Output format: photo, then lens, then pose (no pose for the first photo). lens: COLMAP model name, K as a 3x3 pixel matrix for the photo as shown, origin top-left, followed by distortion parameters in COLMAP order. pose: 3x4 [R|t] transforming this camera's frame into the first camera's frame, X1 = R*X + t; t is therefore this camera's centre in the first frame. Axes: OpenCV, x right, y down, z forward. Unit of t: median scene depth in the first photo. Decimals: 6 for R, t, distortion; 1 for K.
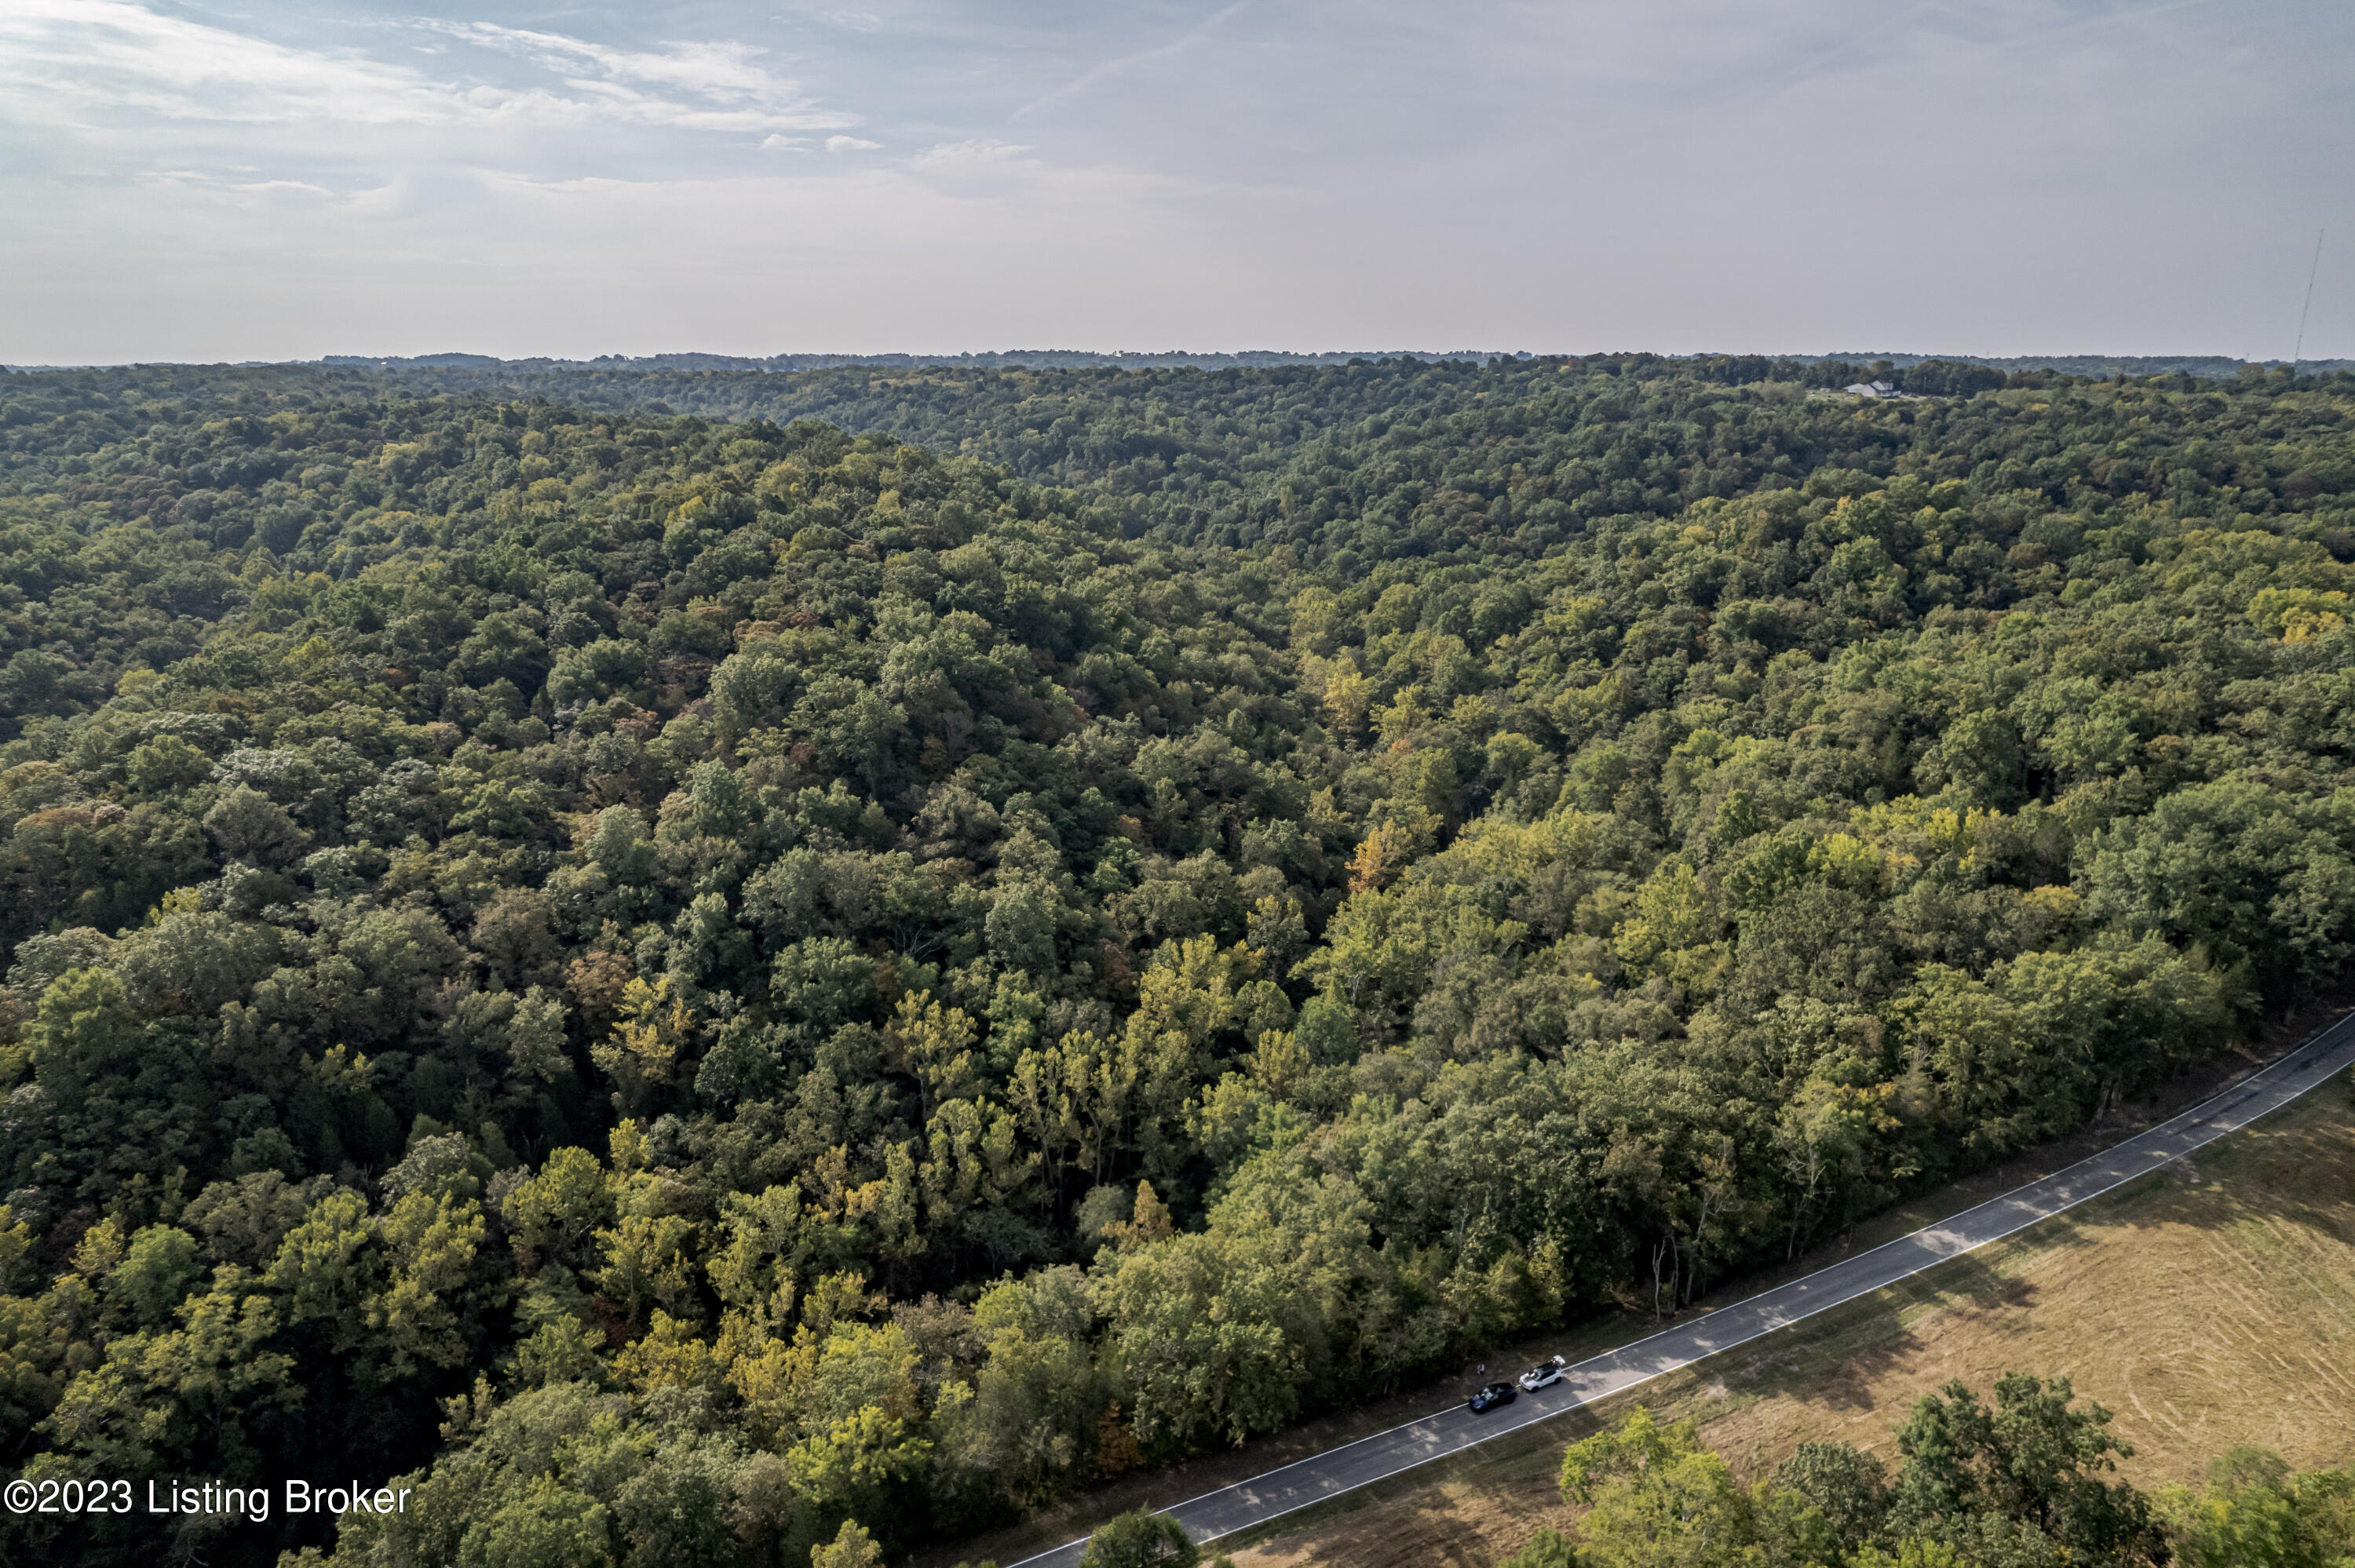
lens RADIAL K [[1496.3, 0, 1185.5], [0, 1496.3, 796.9], [0, 0, 1]] dist [-0.078244, 0.075878]
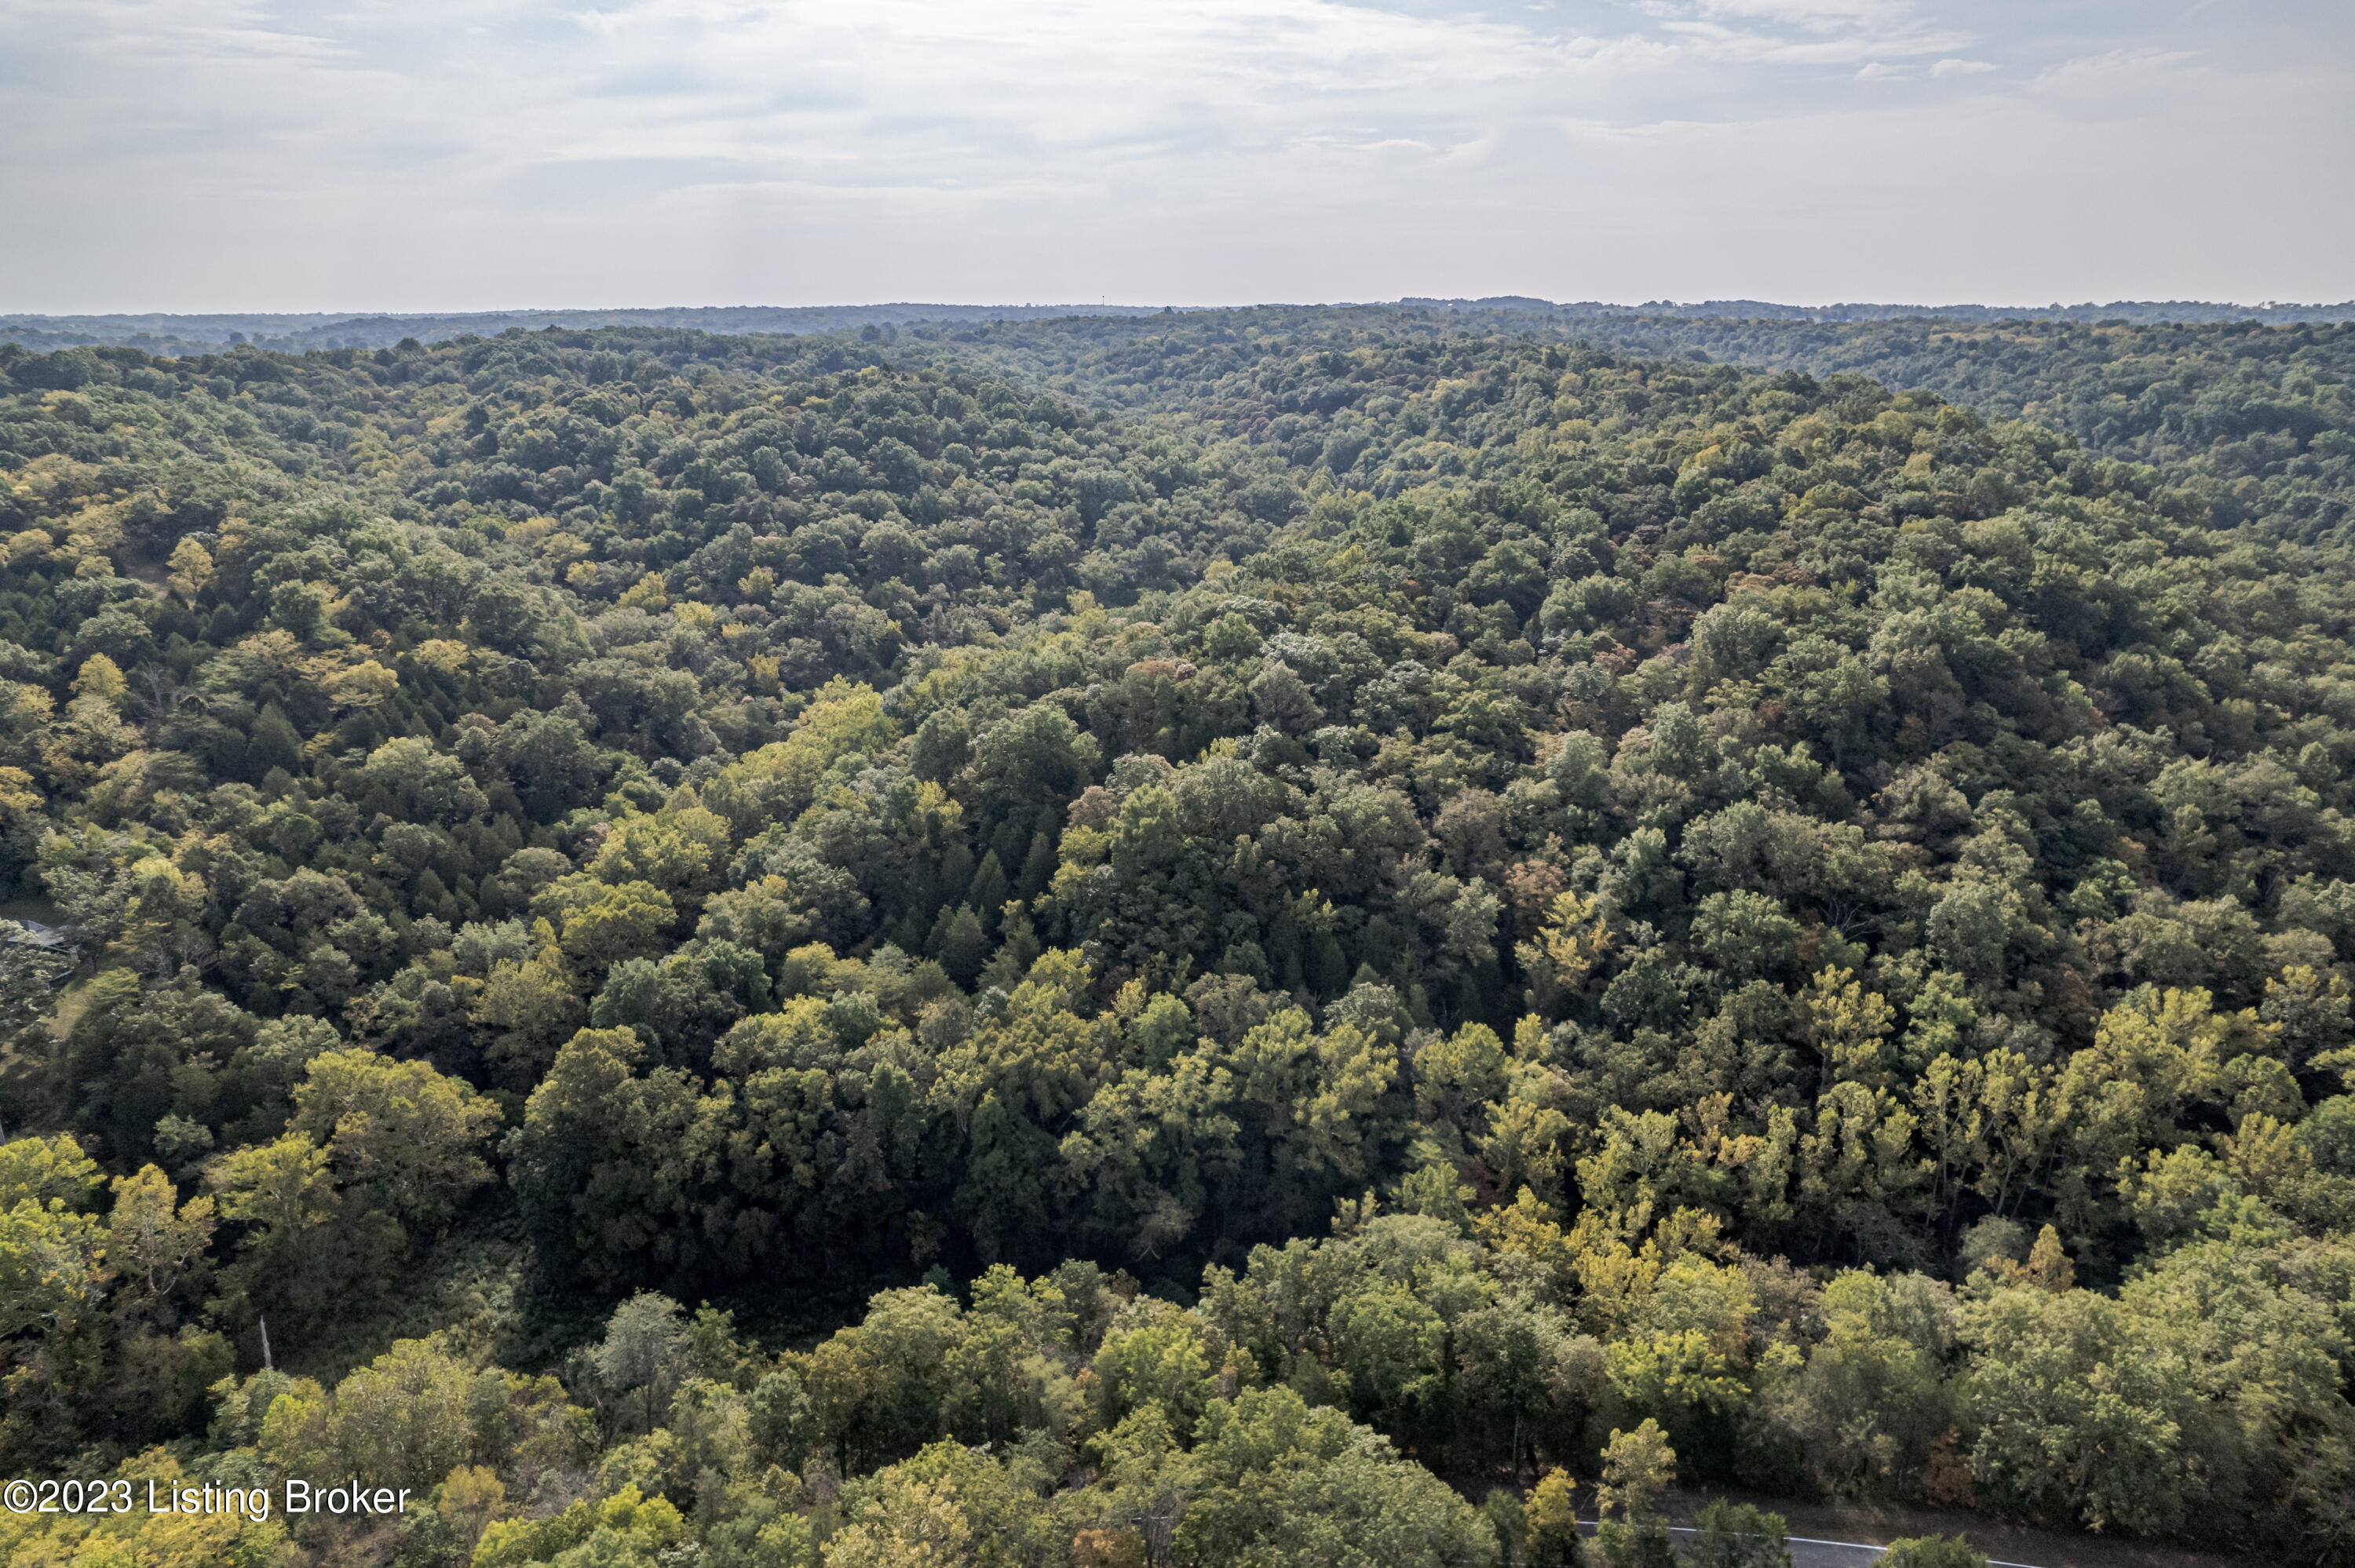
lens RADIAL K [[1542.2, 0, 1204.8], [0, 1542.2, 787.5], [0, 0, 1]] dist [-0.087195, 0.083411]
pose [[0.805302, 0.177131, -0.565786, 0.019983], [-0.166394, 0.983495, 0.071068, 0.010762], [0.569036, 0.036912, 0.821484, -0.036903]]
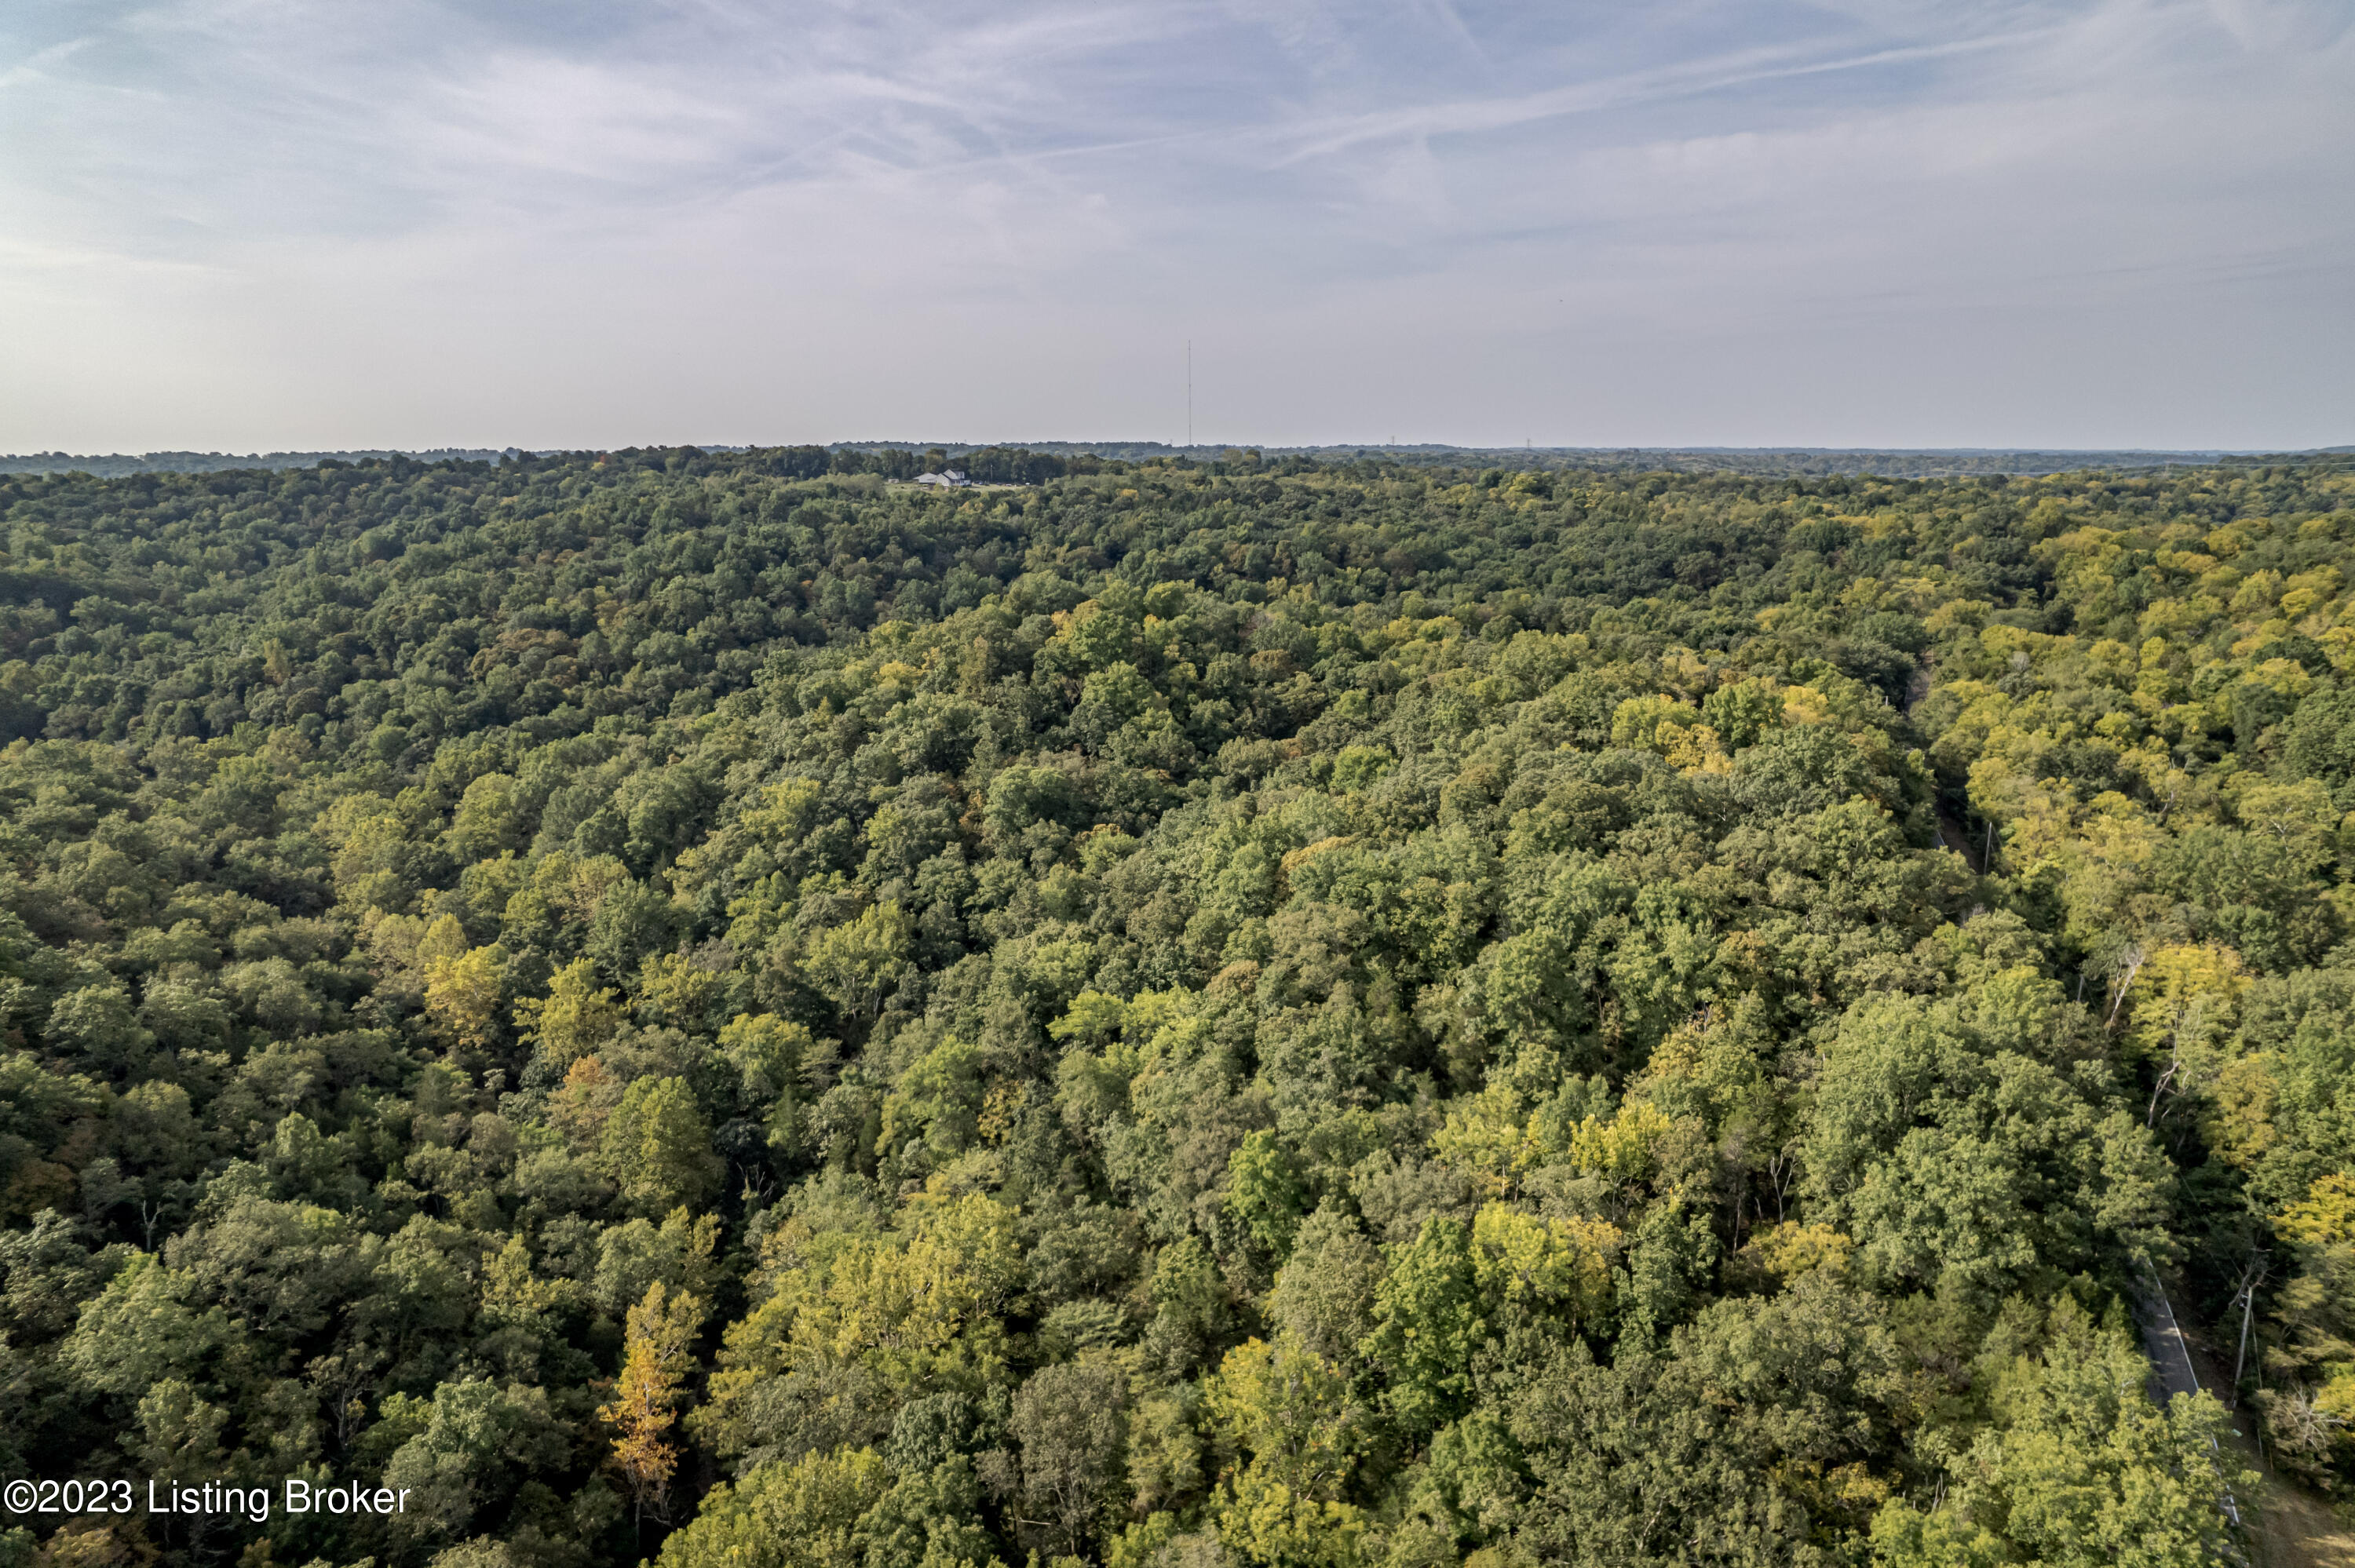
lens RADIAL K [[1542.2, 0, 1204.8], [0, 1542.2, 787.5], [0, 0, 1]] dist [-0.087195, 0.083411]
pose [[0.804783, -0.131792, 0.578753, -0.000771], [0.172769, 0.984833, -0.015980, -0.149144], [-0.567869, 0.112851, 0.815346, 0.496433]]
